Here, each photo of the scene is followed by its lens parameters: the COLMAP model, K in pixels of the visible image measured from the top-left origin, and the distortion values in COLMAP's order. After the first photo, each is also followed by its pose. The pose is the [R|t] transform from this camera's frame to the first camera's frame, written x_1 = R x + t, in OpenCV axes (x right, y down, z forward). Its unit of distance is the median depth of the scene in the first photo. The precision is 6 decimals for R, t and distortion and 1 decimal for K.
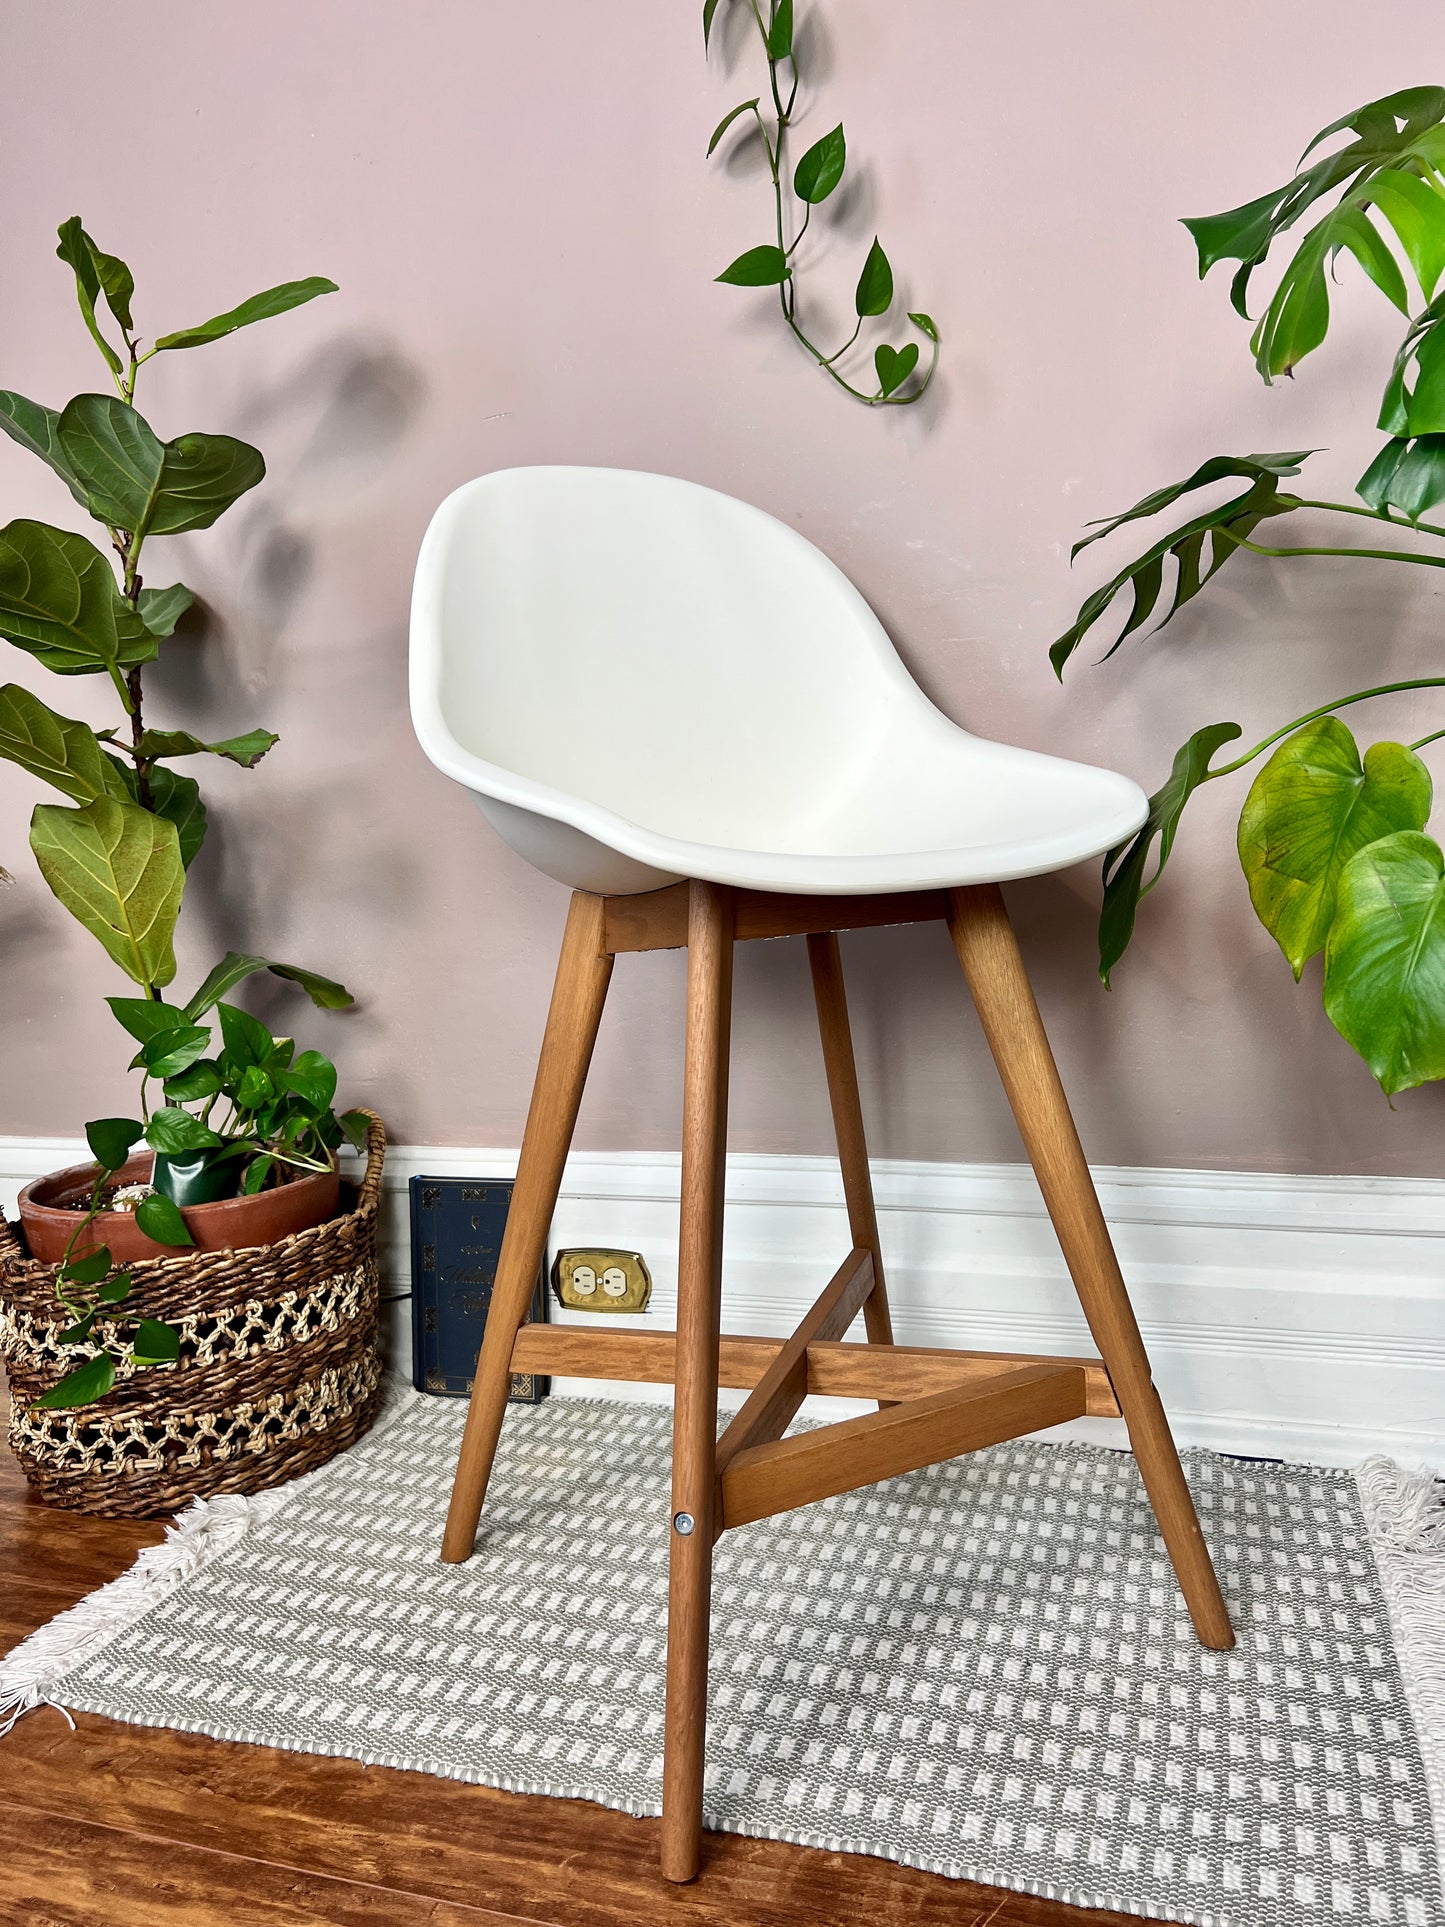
lens RADIAL K [[1454.0, 0, 731.0], [0, 1454.0, 953.9], [0, 0, 1]] dist [0.010010, 0.001302]
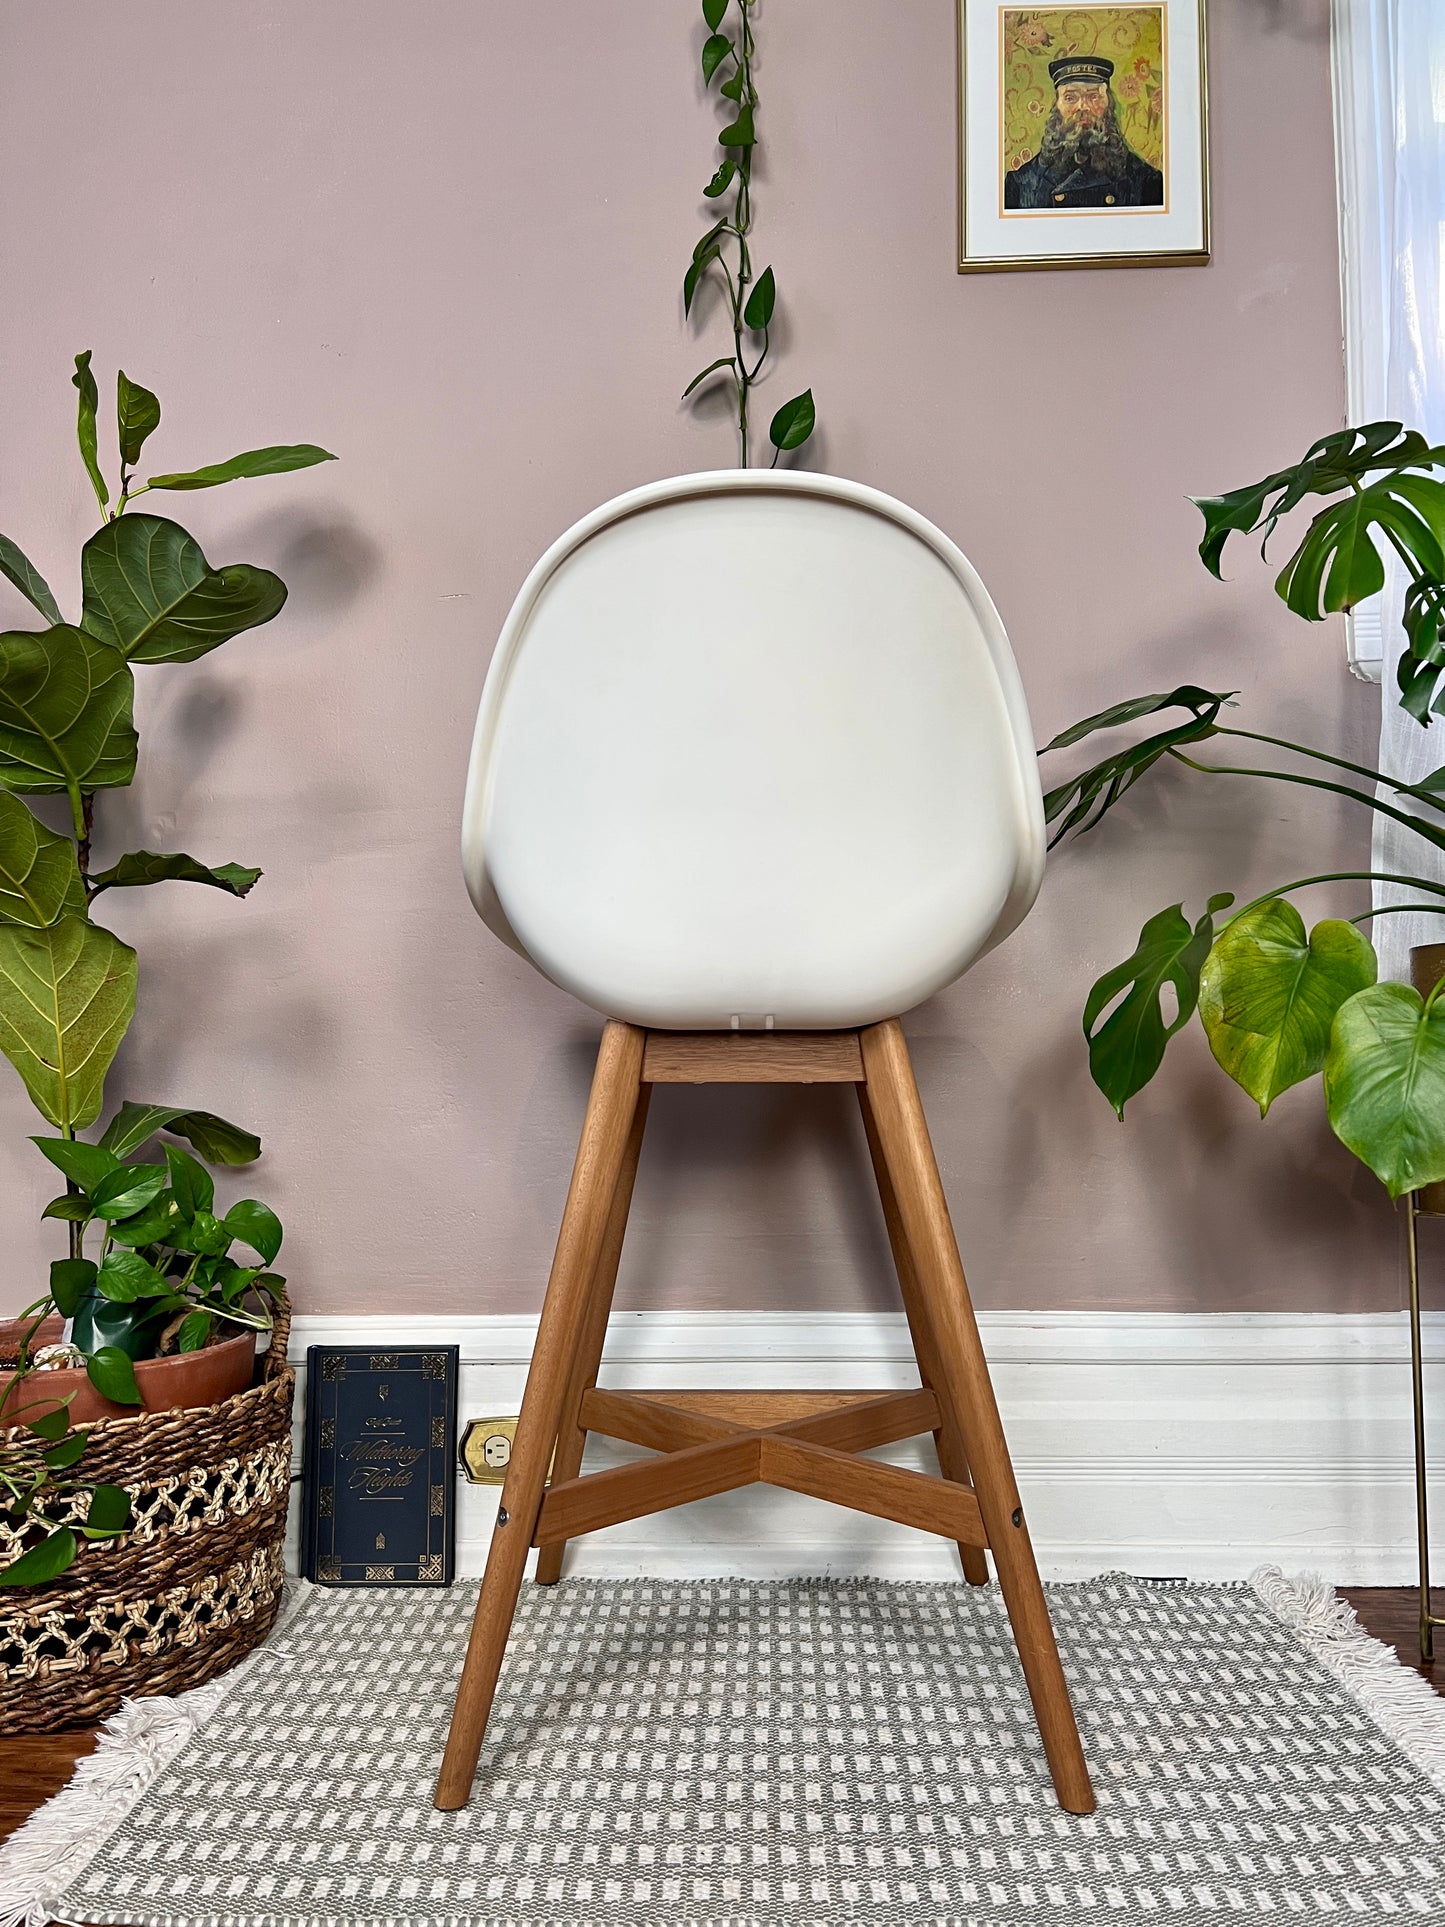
lens RADIAL K [[1435.7, 0, 719.9], [0, 1435.7, 973.5], [0, 0, 1]] dist [0.038987, -0.044793]
pose [[0.959314, 0.053083, 0.277308, -0.285693], [-0.008794, 0.987308, -0.158572, 0.073315], [-0.282206, 0.149681, 0.947605, -0.002051]]
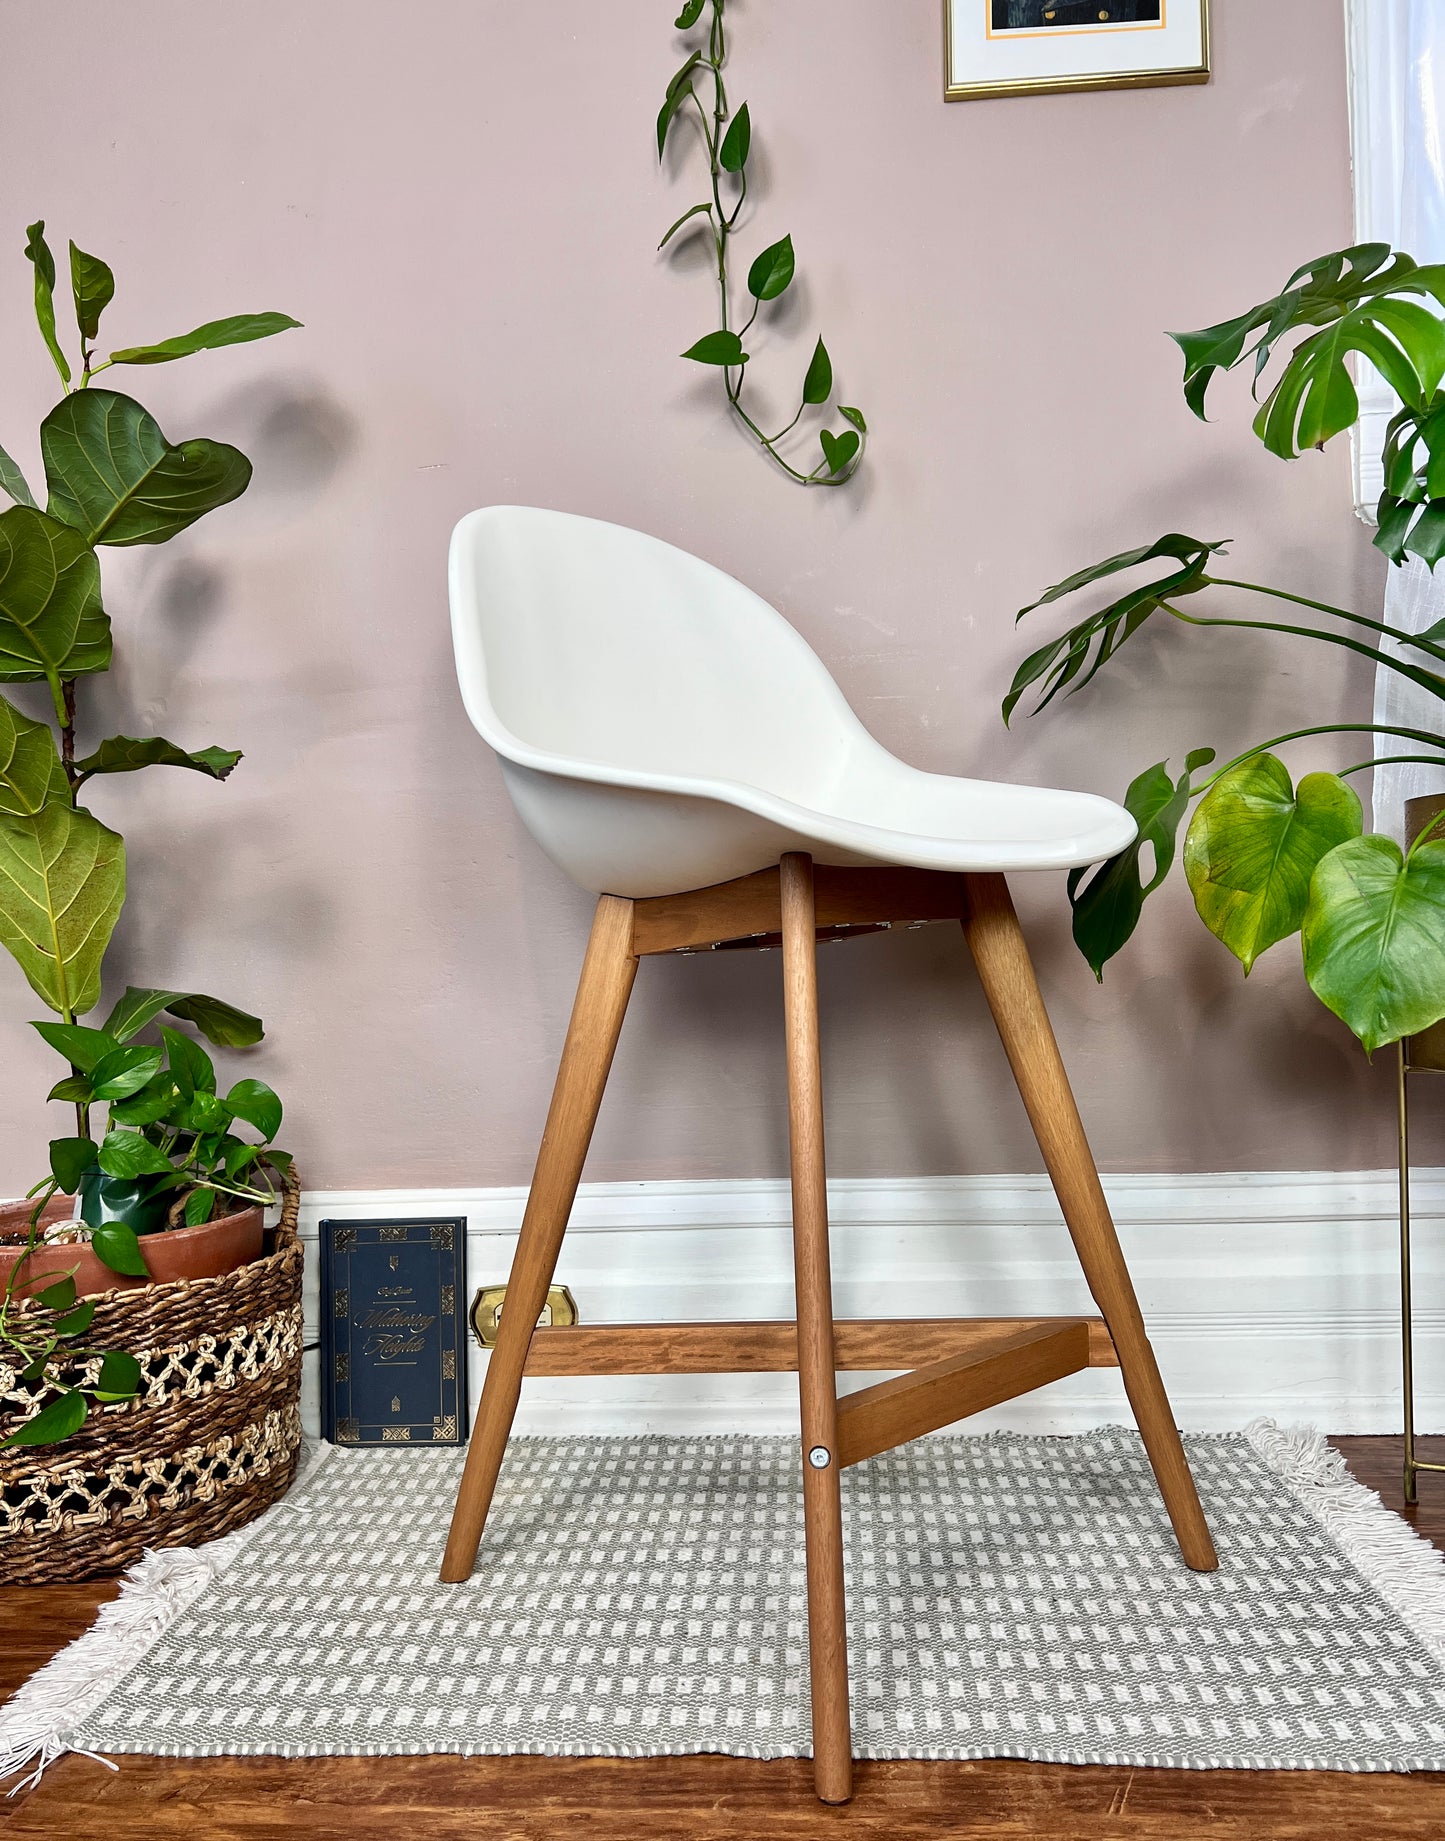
lens RADIAL K [[1452.3, 0, 721.1], [0, 1452.3, 966.8], [0, 0, 1]] dist [0.009068, 0.008641]
pose [[0.969554, 0.009939, 0.244676, -0.240815], [0.010409, 0.996600, -0.081729, 0.080769], [-0.244656, 0.081788, 0.966154, -0.020614]]
